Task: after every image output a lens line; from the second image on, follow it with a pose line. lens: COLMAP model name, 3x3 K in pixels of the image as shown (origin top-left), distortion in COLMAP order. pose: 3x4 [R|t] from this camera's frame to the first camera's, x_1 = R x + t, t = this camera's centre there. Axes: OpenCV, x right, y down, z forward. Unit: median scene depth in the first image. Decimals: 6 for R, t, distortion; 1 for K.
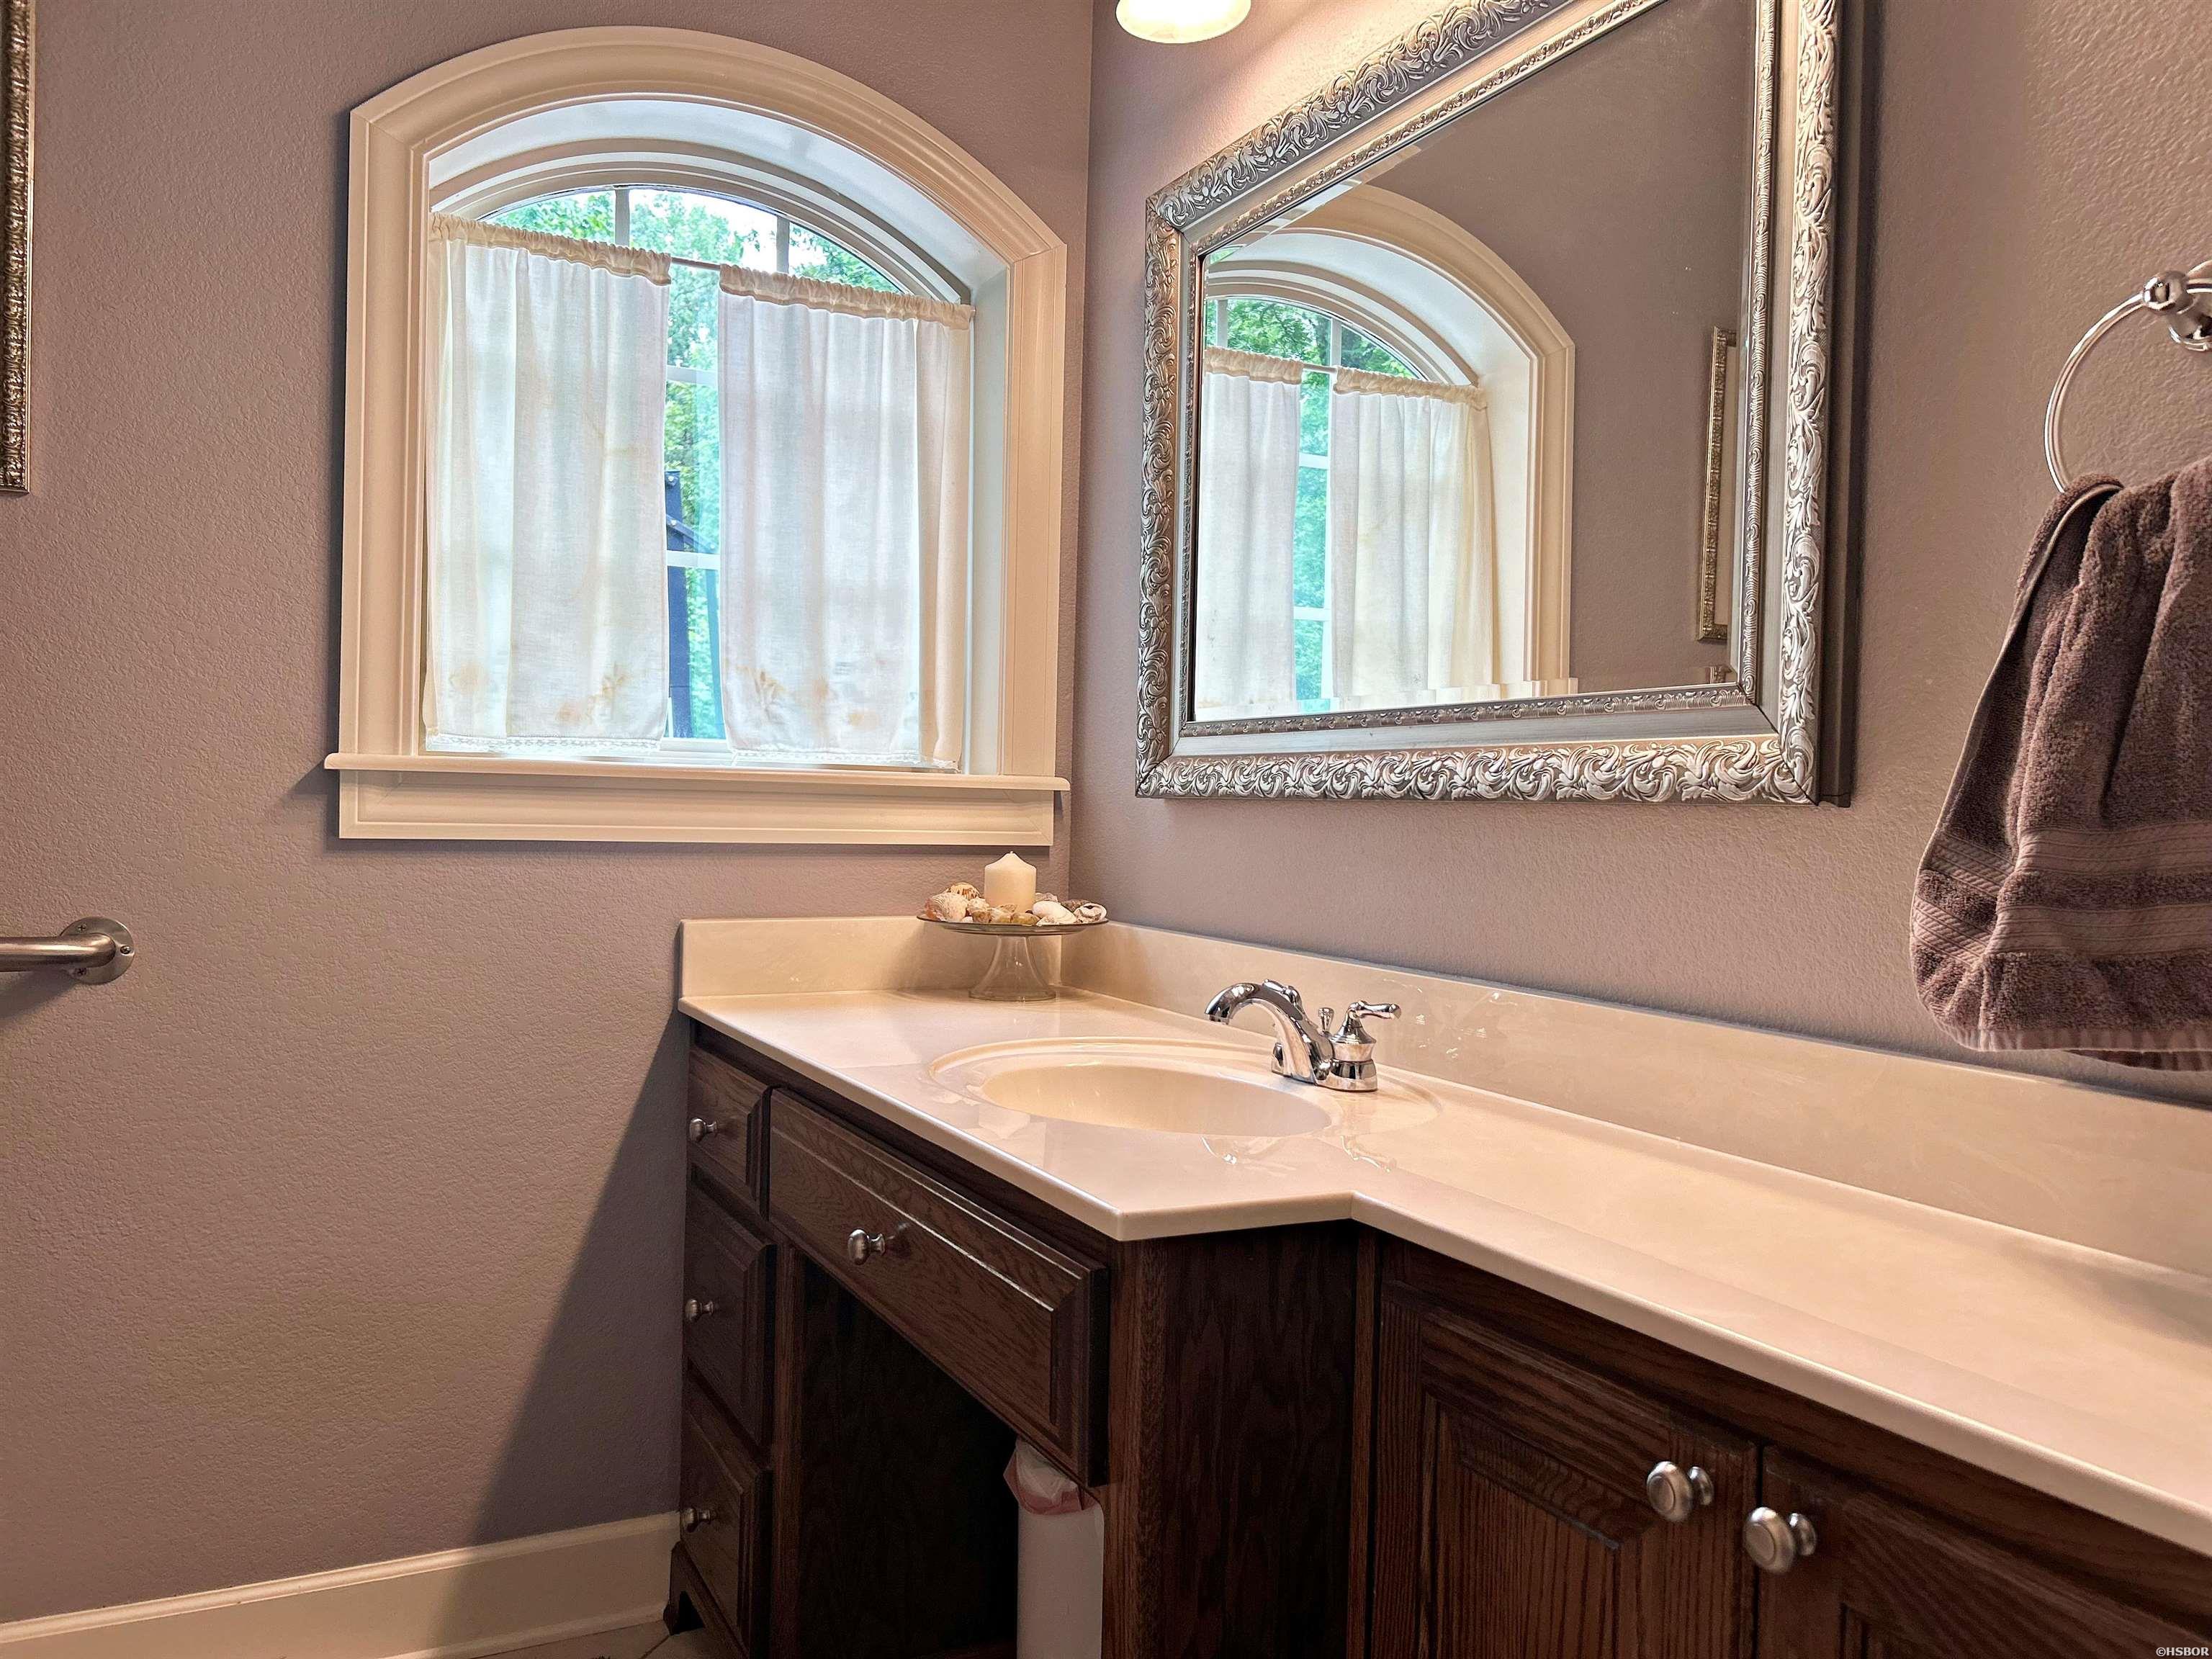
lens RADIAL K [[1669.3, 0, 1105.4], [0, 1669.3, 851.7], [0, 0, 1]] dist [0.065701, -0.071070]
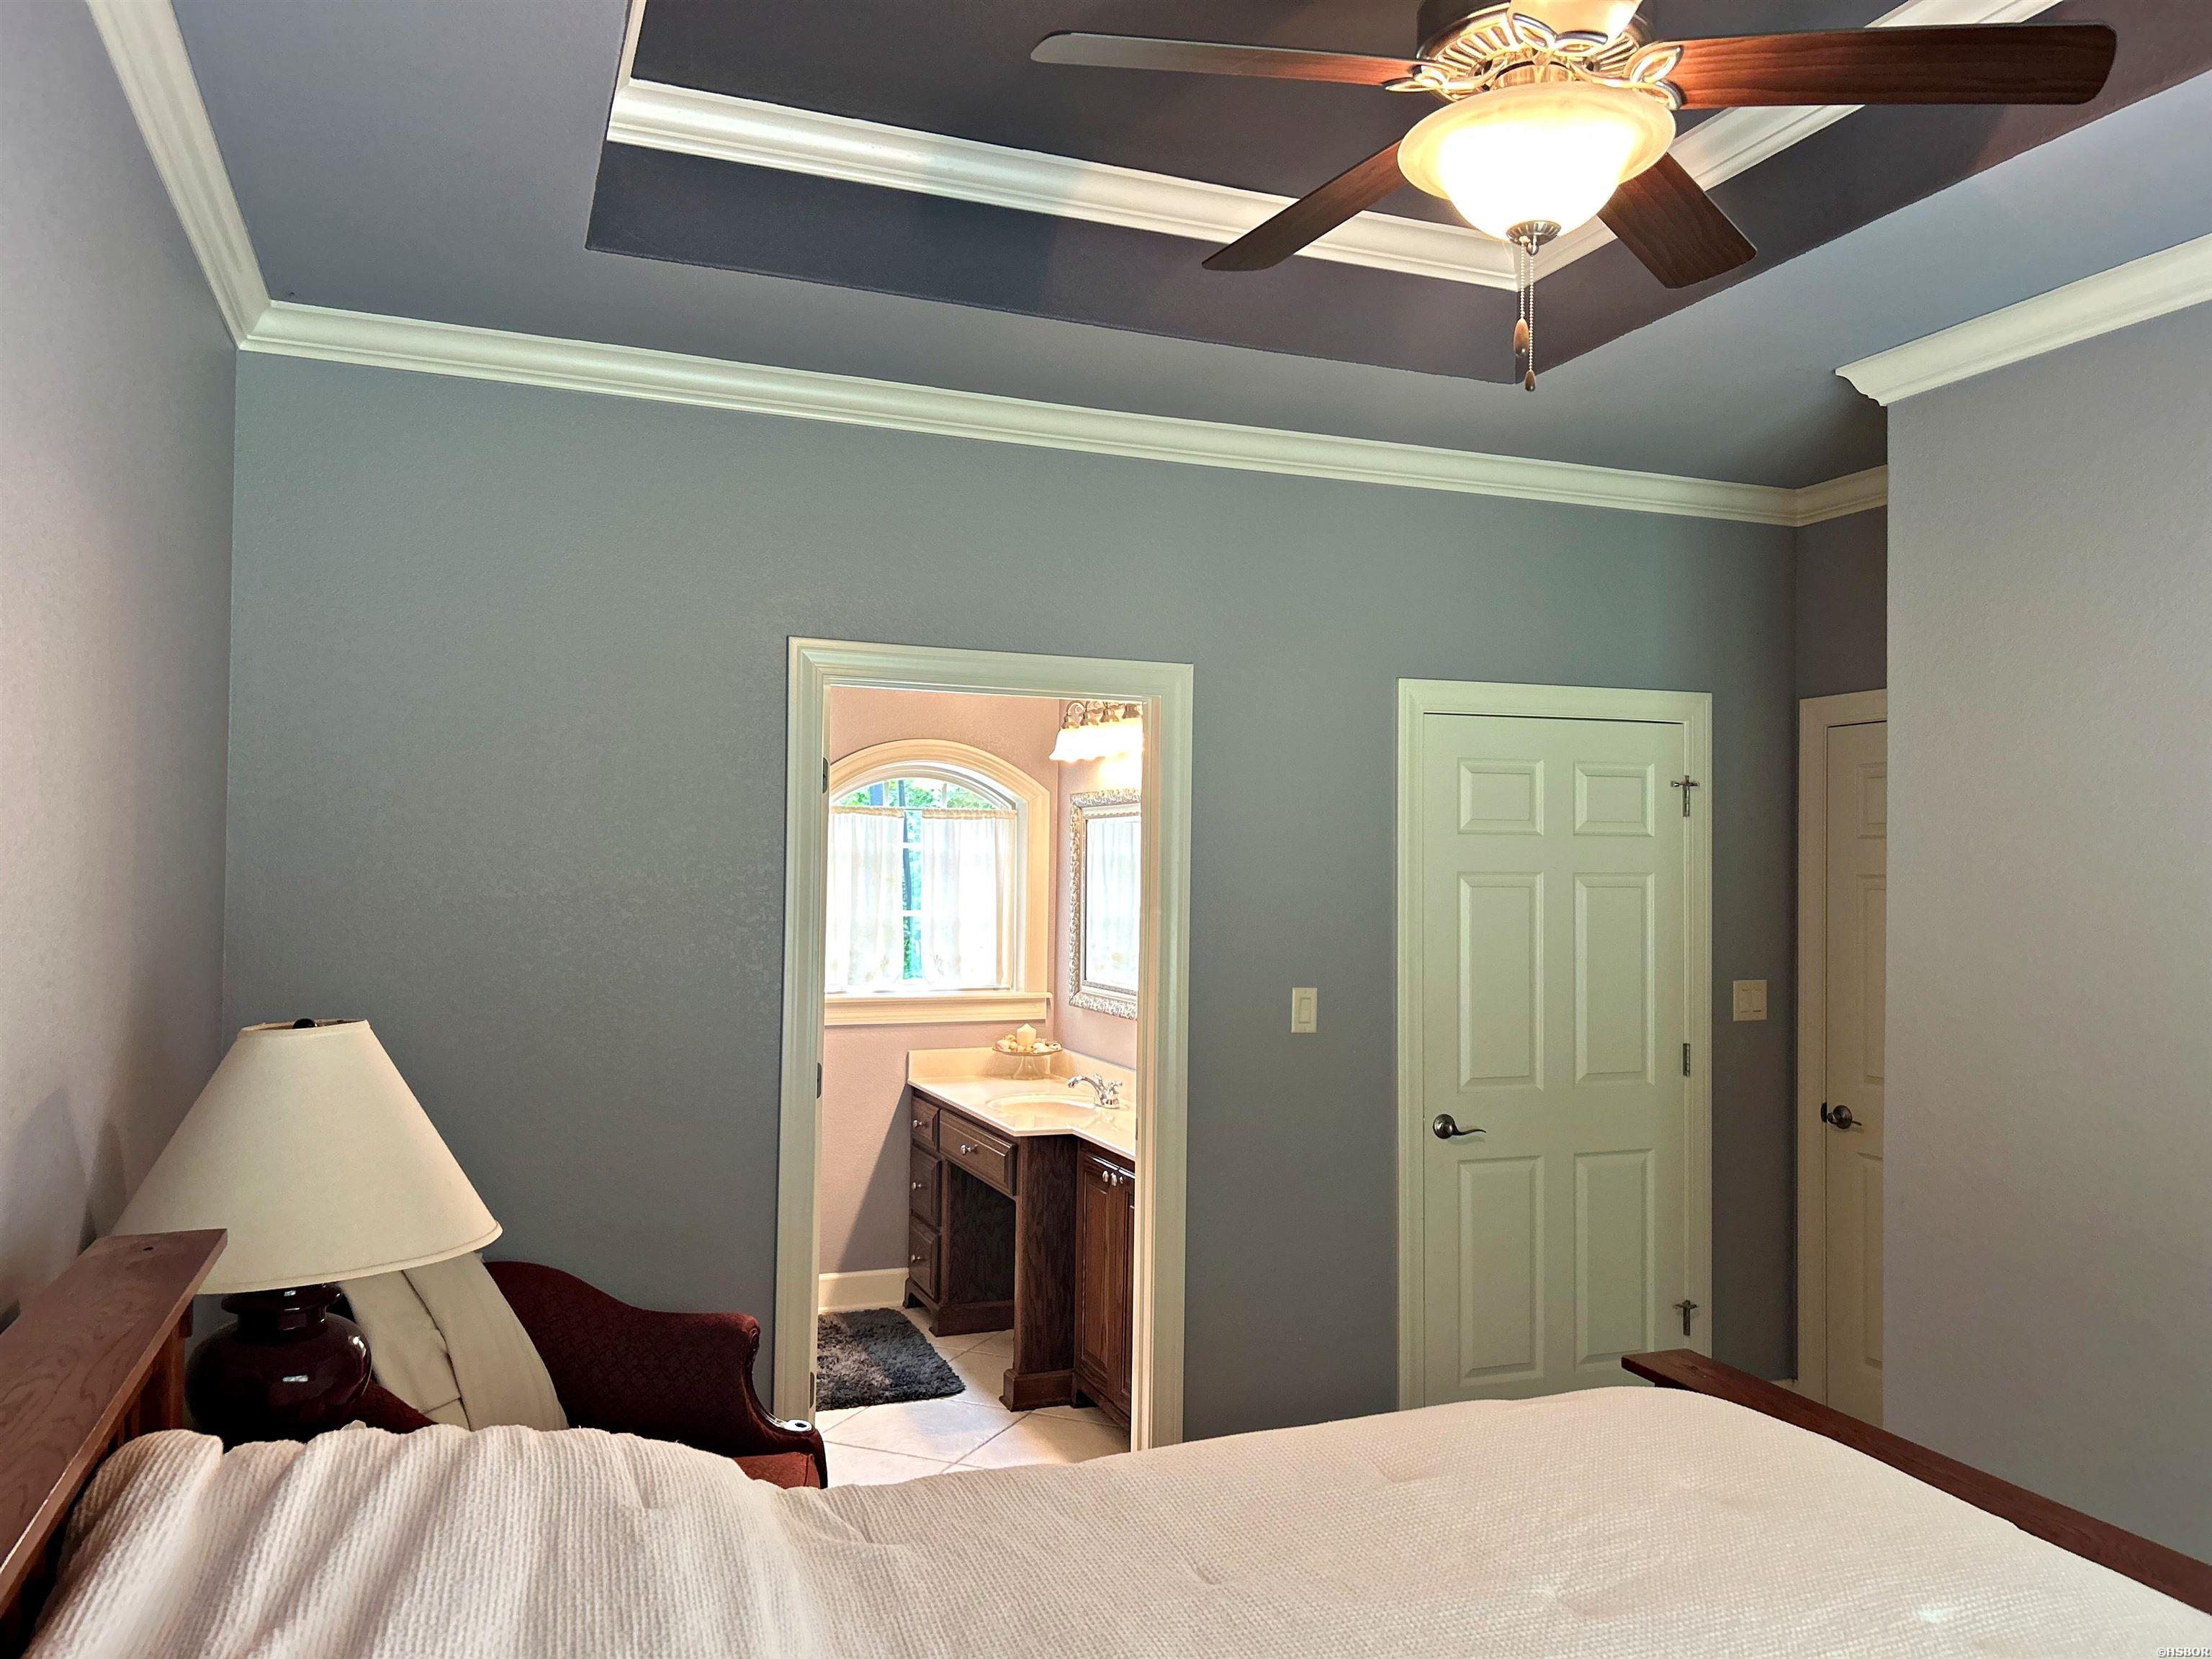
lens RADIAL K [[1669.3, 0, 1119.7], [0, 1669.3, 810.8], [0, 0, 1]] dist [0.065701, -0.071070]
pose [[0.995971, -0.013760, -0.088619, 0.348982], [0.008221, 0.998007, -0.062565, -0.180164], [0.089303, 0.061584, 0.994099, -1.756755]]
